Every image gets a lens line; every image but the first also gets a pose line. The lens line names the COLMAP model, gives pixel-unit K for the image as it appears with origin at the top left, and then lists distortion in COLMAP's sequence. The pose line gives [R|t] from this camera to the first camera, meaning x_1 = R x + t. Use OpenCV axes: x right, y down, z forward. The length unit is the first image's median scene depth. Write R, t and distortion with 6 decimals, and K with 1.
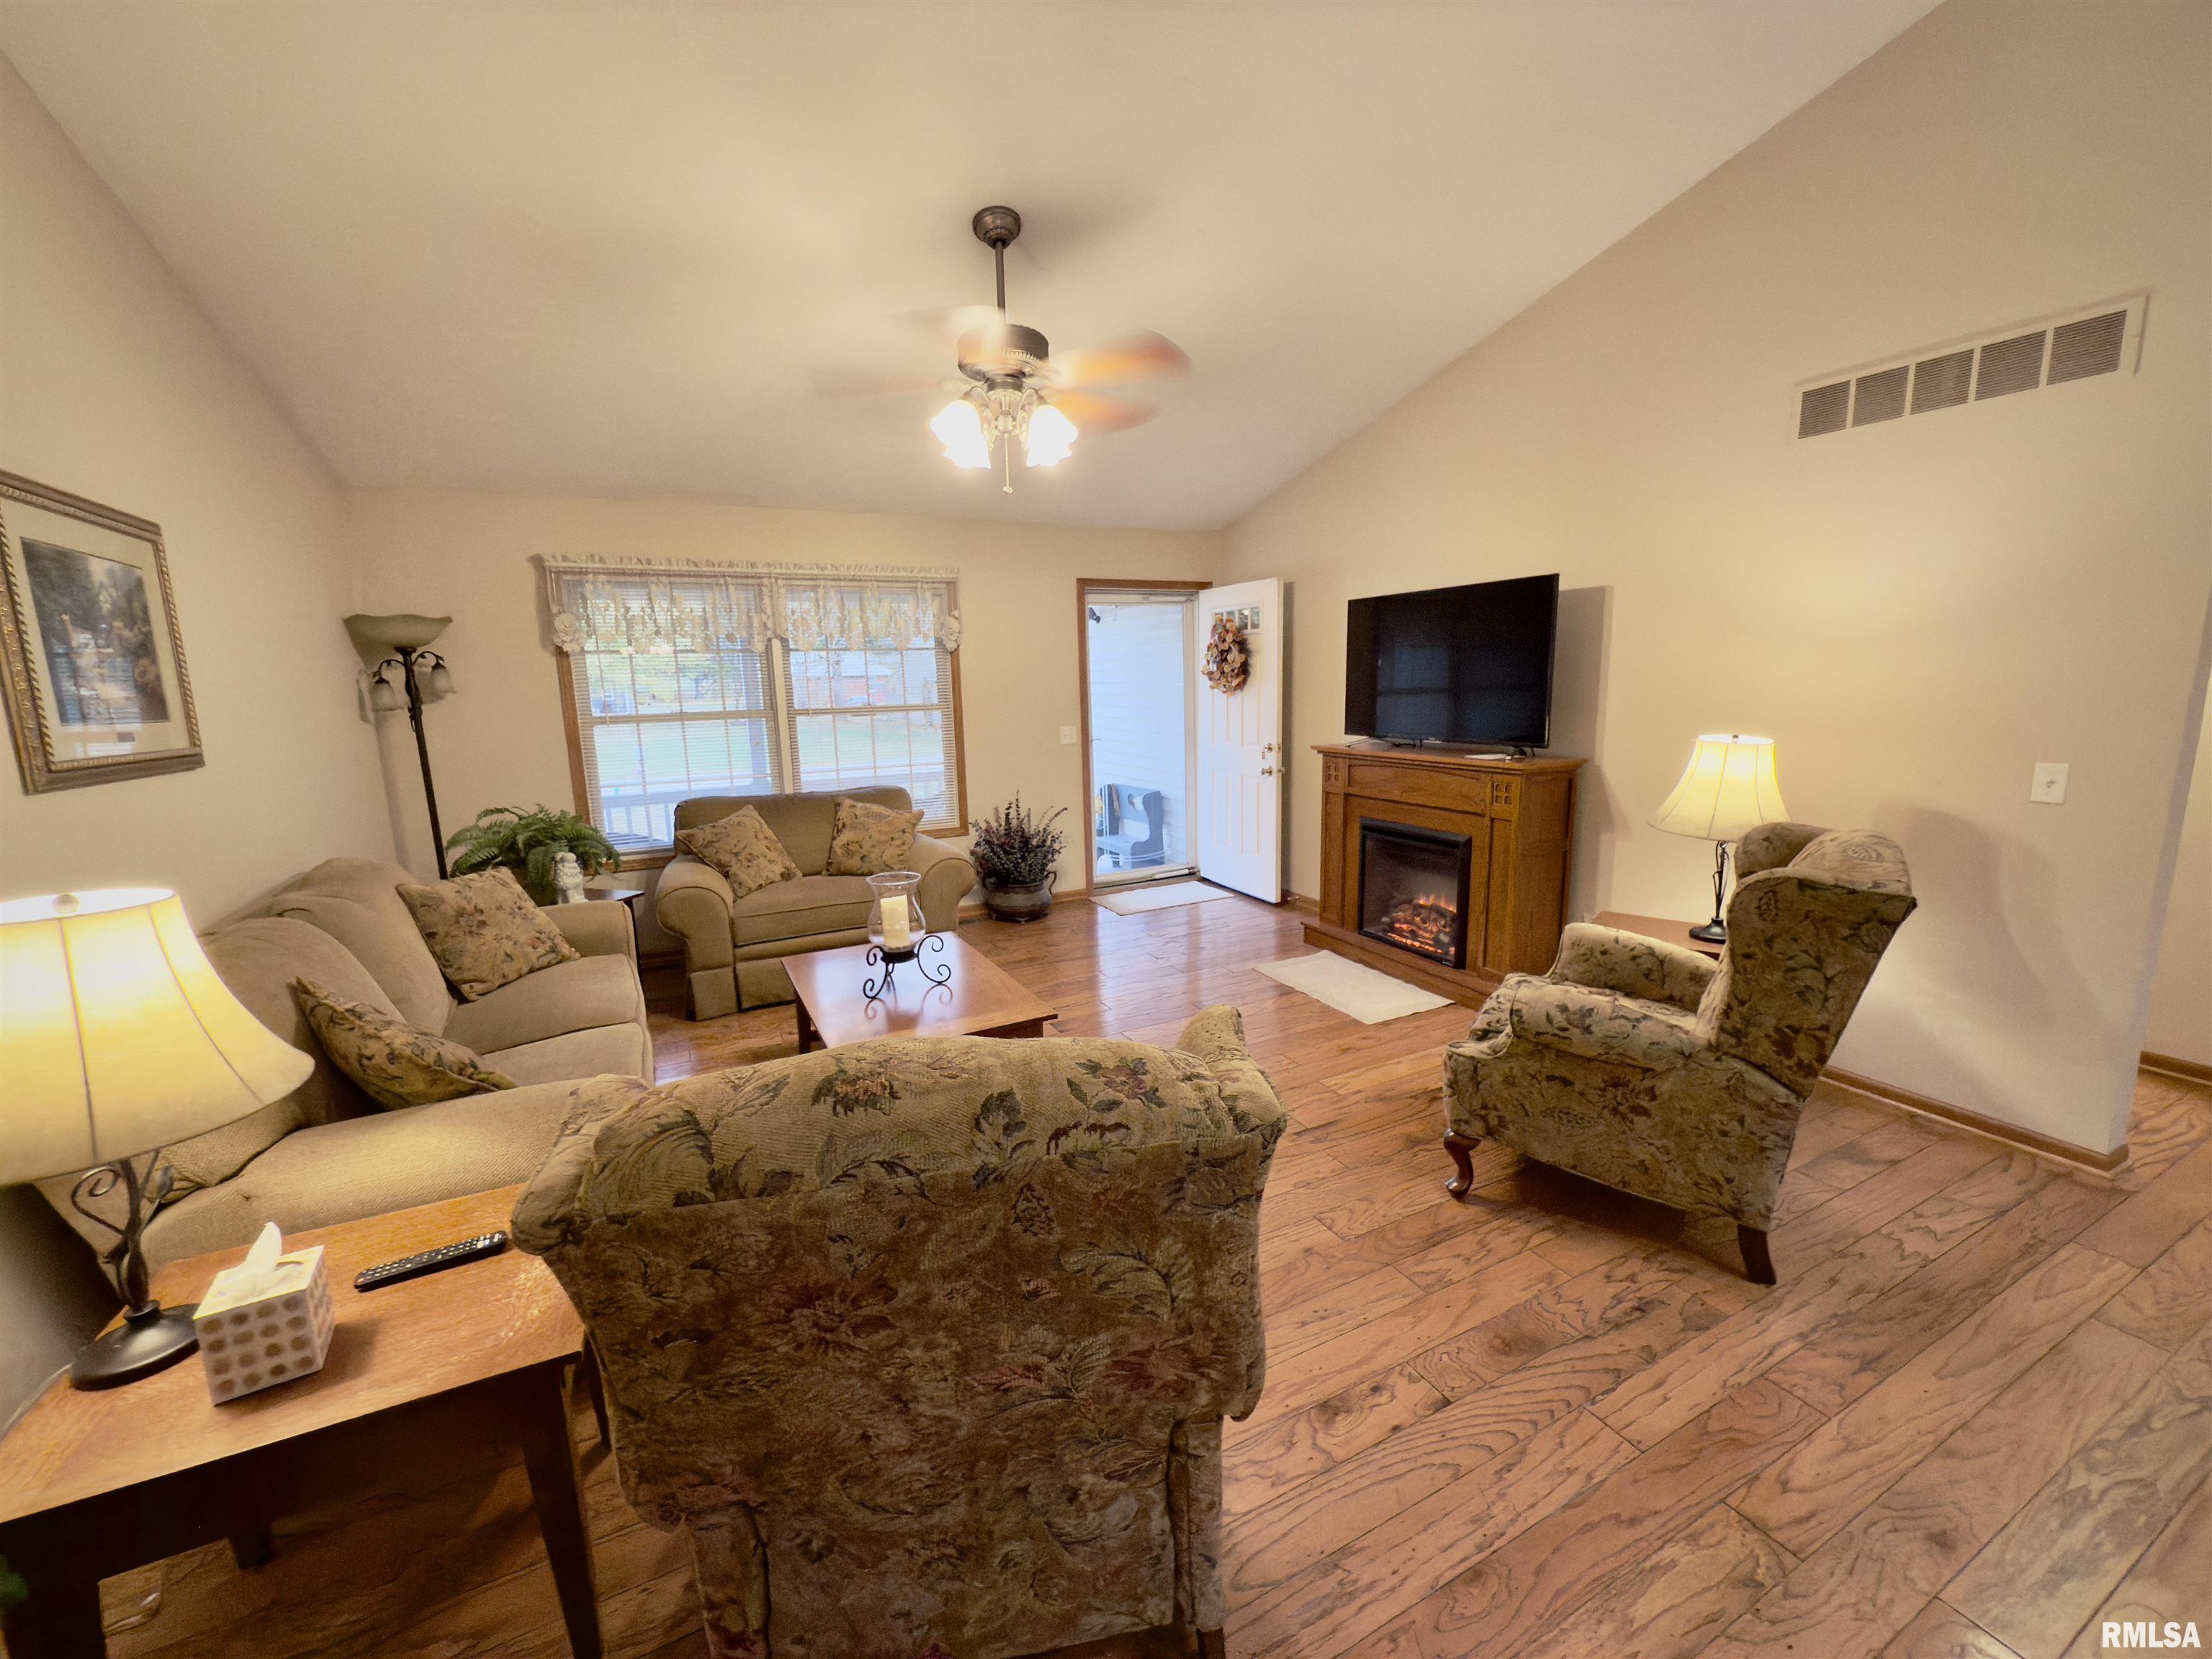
lens RADIAL K [[878.5, 0, 1097.4], [0, 878.5, 829.4], [0, 0, 1]] dist [-0.008600, 0.000419]
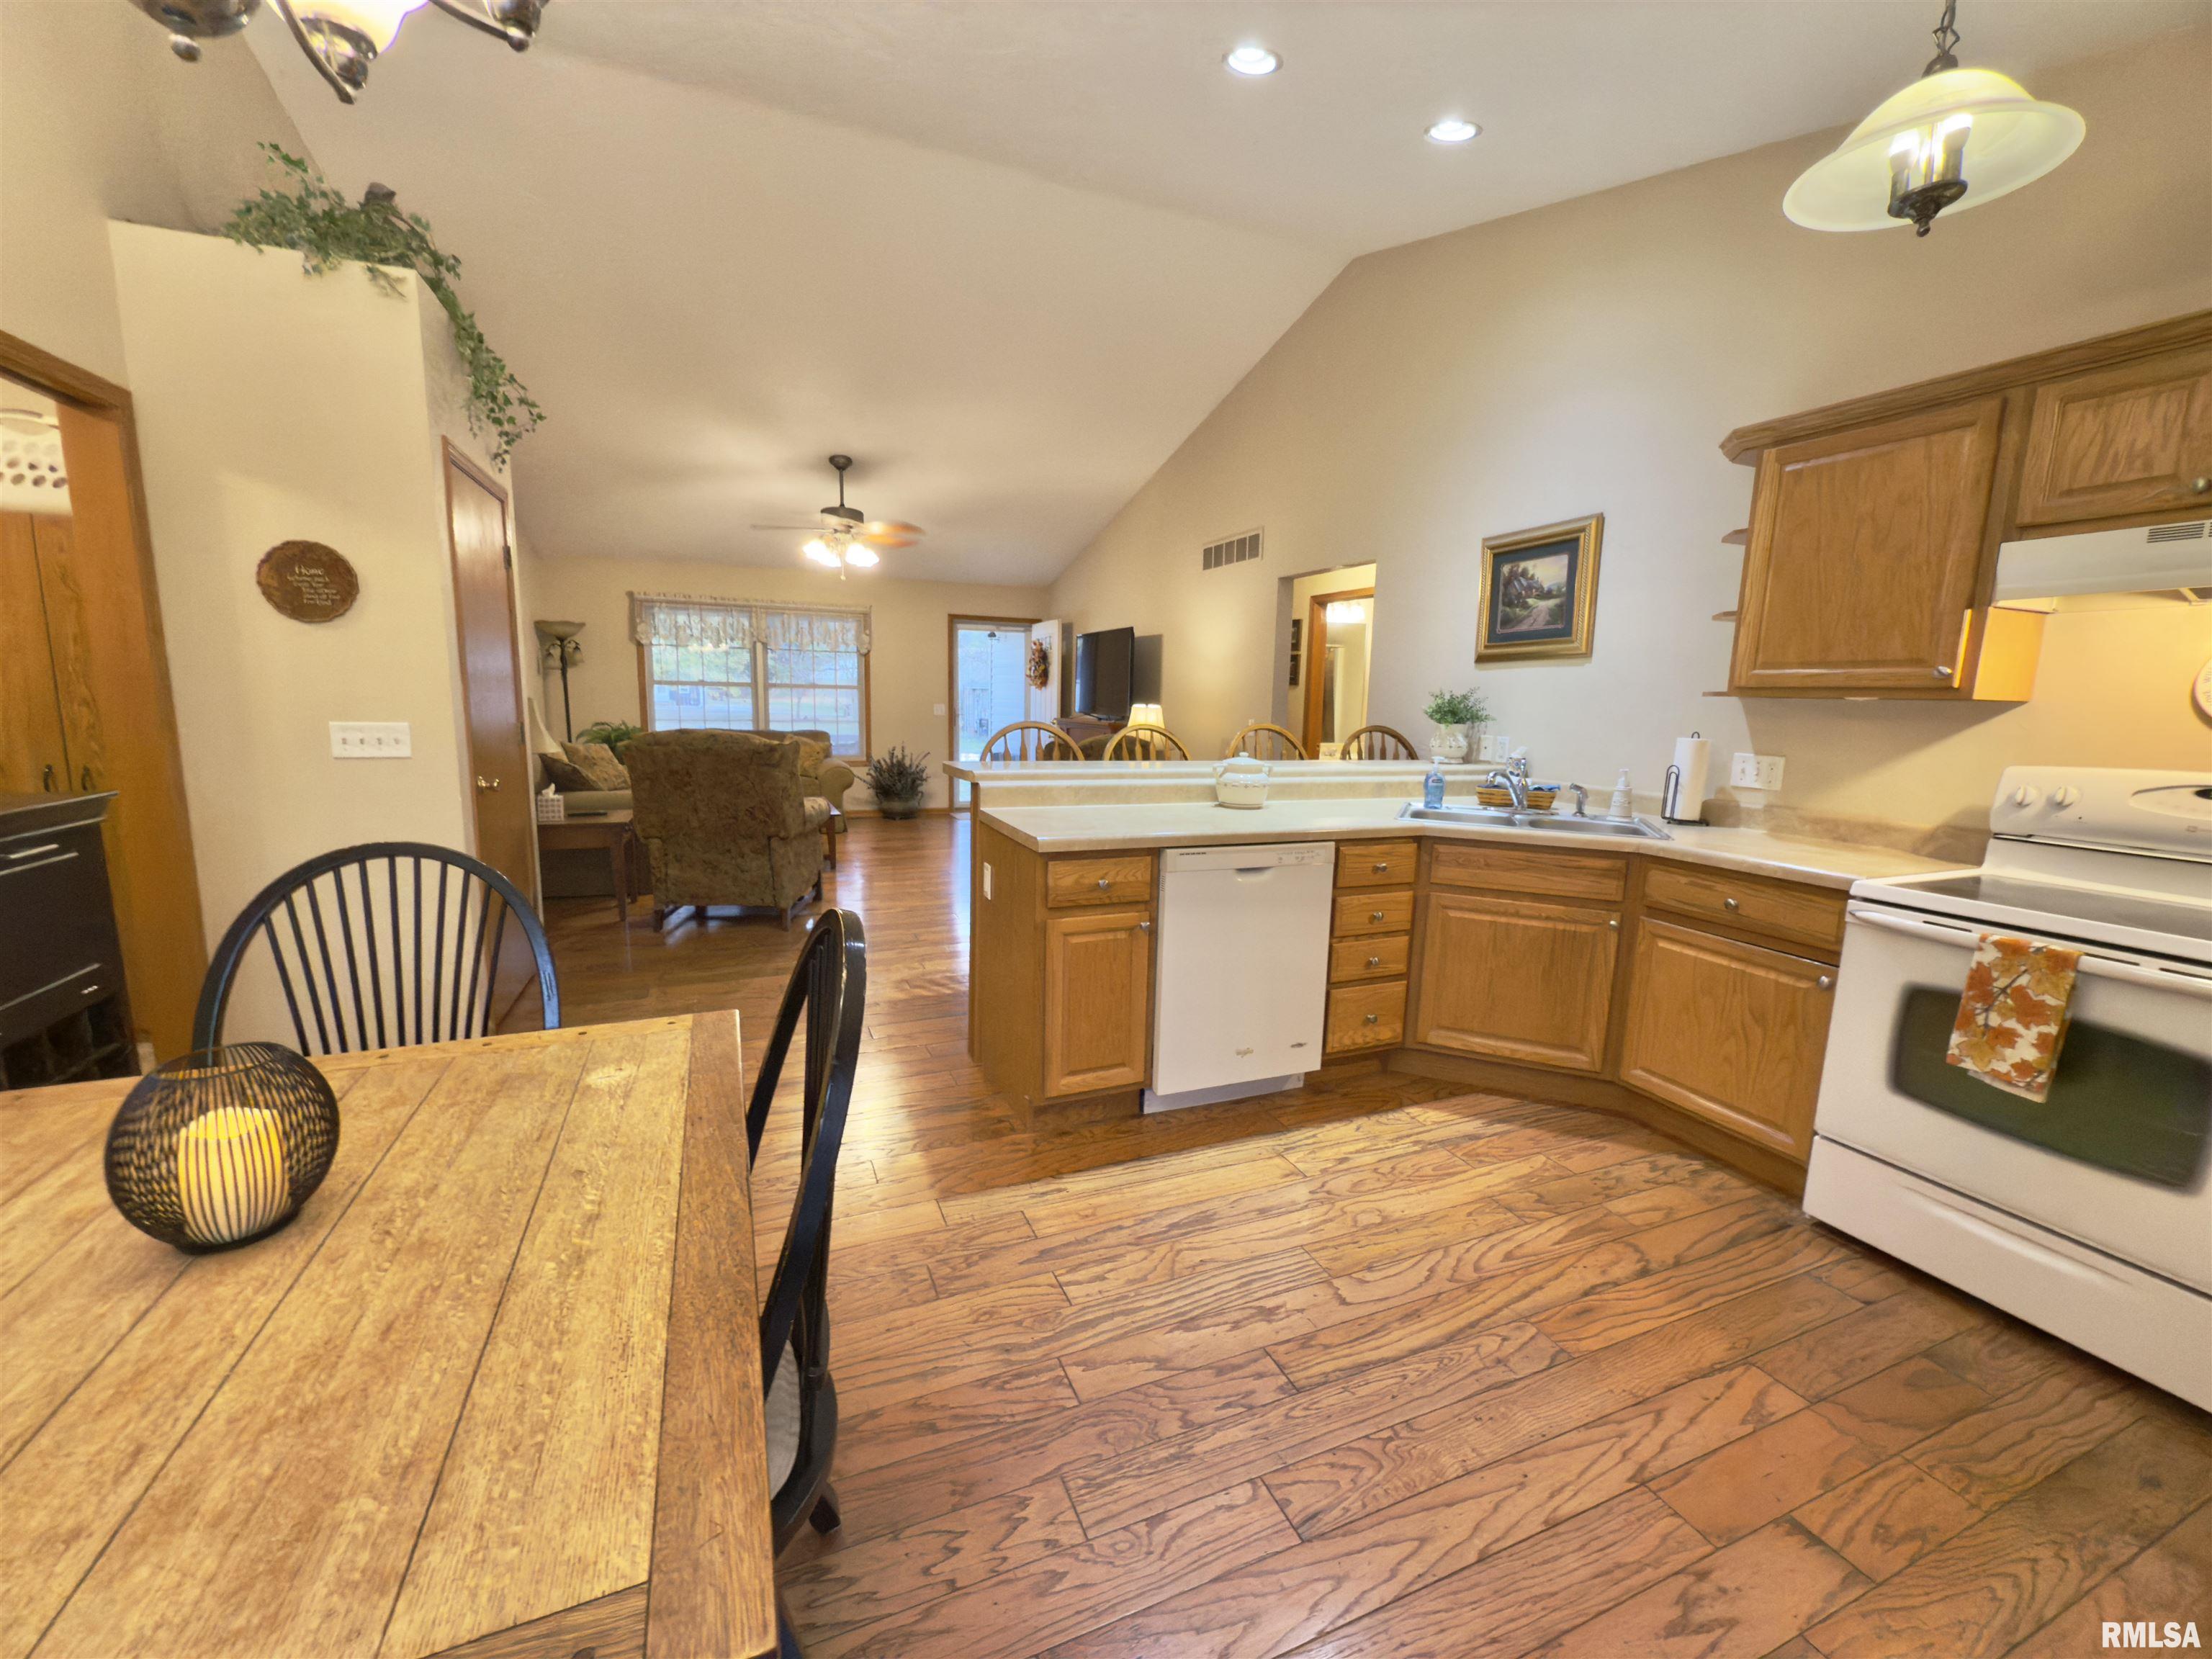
lens RADIAL K [[878.5, 0, 1103.0], [0, 878.5, 833.3], [0, 0, 1]] dist [-0.008600, 0.000419]
pose [[0.996563, 0.059655, -0.057478, 0.448818], [-0.060481, 0.998088, -0.012727, 0.146720], [0.056608, 0.016159, 0.998266, -0.714344]]
